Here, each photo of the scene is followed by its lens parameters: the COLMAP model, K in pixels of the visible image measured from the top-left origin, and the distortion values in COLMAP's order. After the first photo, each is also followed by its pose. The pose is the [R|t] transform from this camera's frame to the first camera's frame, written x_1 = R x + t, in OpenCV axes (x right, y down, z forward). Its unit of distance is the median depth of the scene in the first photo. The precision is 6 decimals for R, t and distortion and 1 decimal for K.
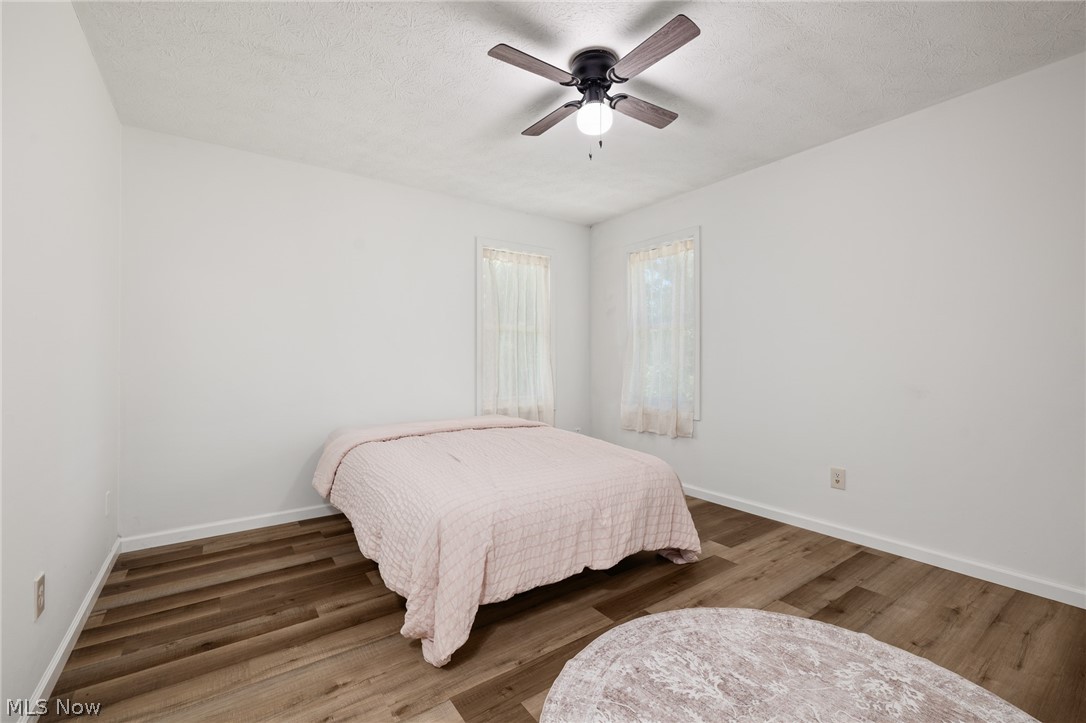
lens RADIAL K [[460.2, 0, 542.6], [0, 460.2, 359.6], [0, 0, 1]] dist [0.002414, 0.000108]
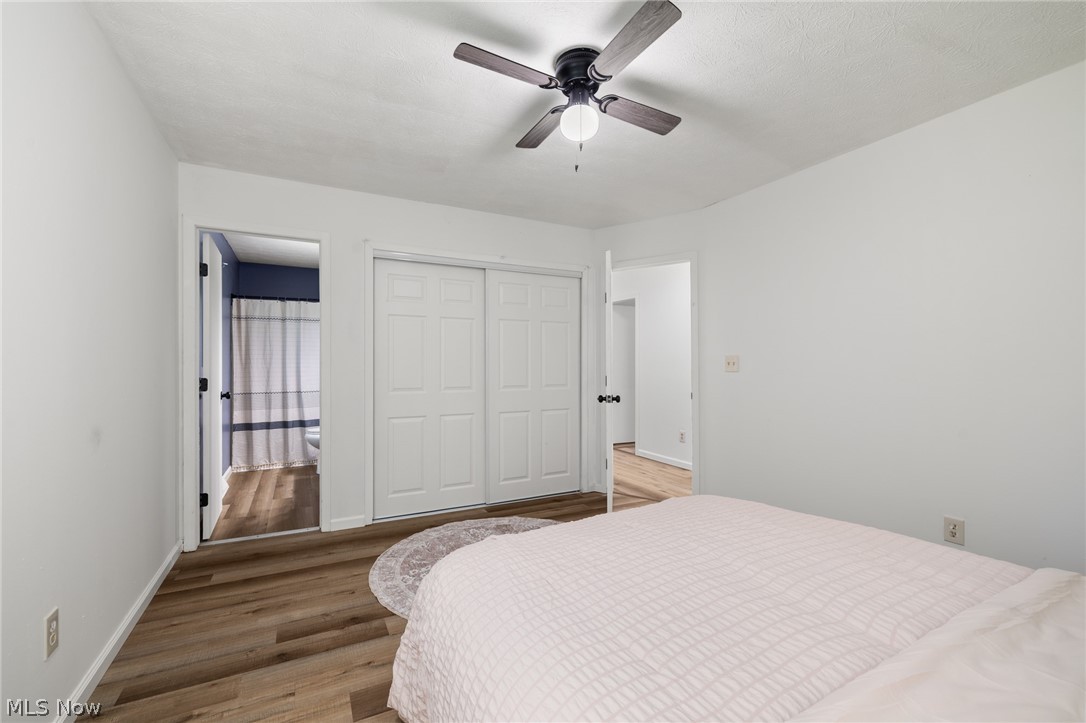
lens RADIAL K [[460.2, 0, 542.6], [0, 460.2, 359.6], [0, 0, 1]] dist [0.002414, 0.000108]
pose [[-0.990721, 0.005648, 0.135793, 0.059452], [0.004460, 0.999949, -0.009049, -0.038142], [-0.135837, -0.008360, -0.990696, 1.814731]]
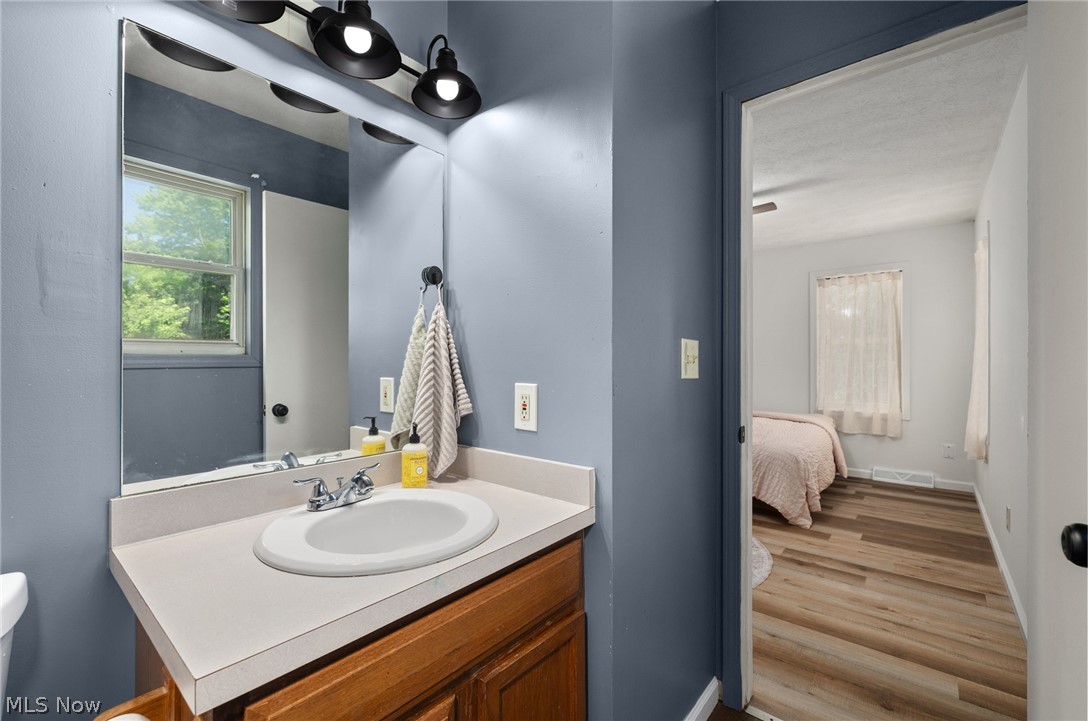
lens RADIAL K [[461.0, 0, 543.6], [0, 461.0, 358.6], [0, 0, 1]] dist [0.002414, 0.000108]
pose [[0.254186, -0.003246, -0.967150, 1.591114], [0.000572, 0.999995, -0.003205, -0.043296], [0.967155, 0.000261, 0.254186, -0.057467]]
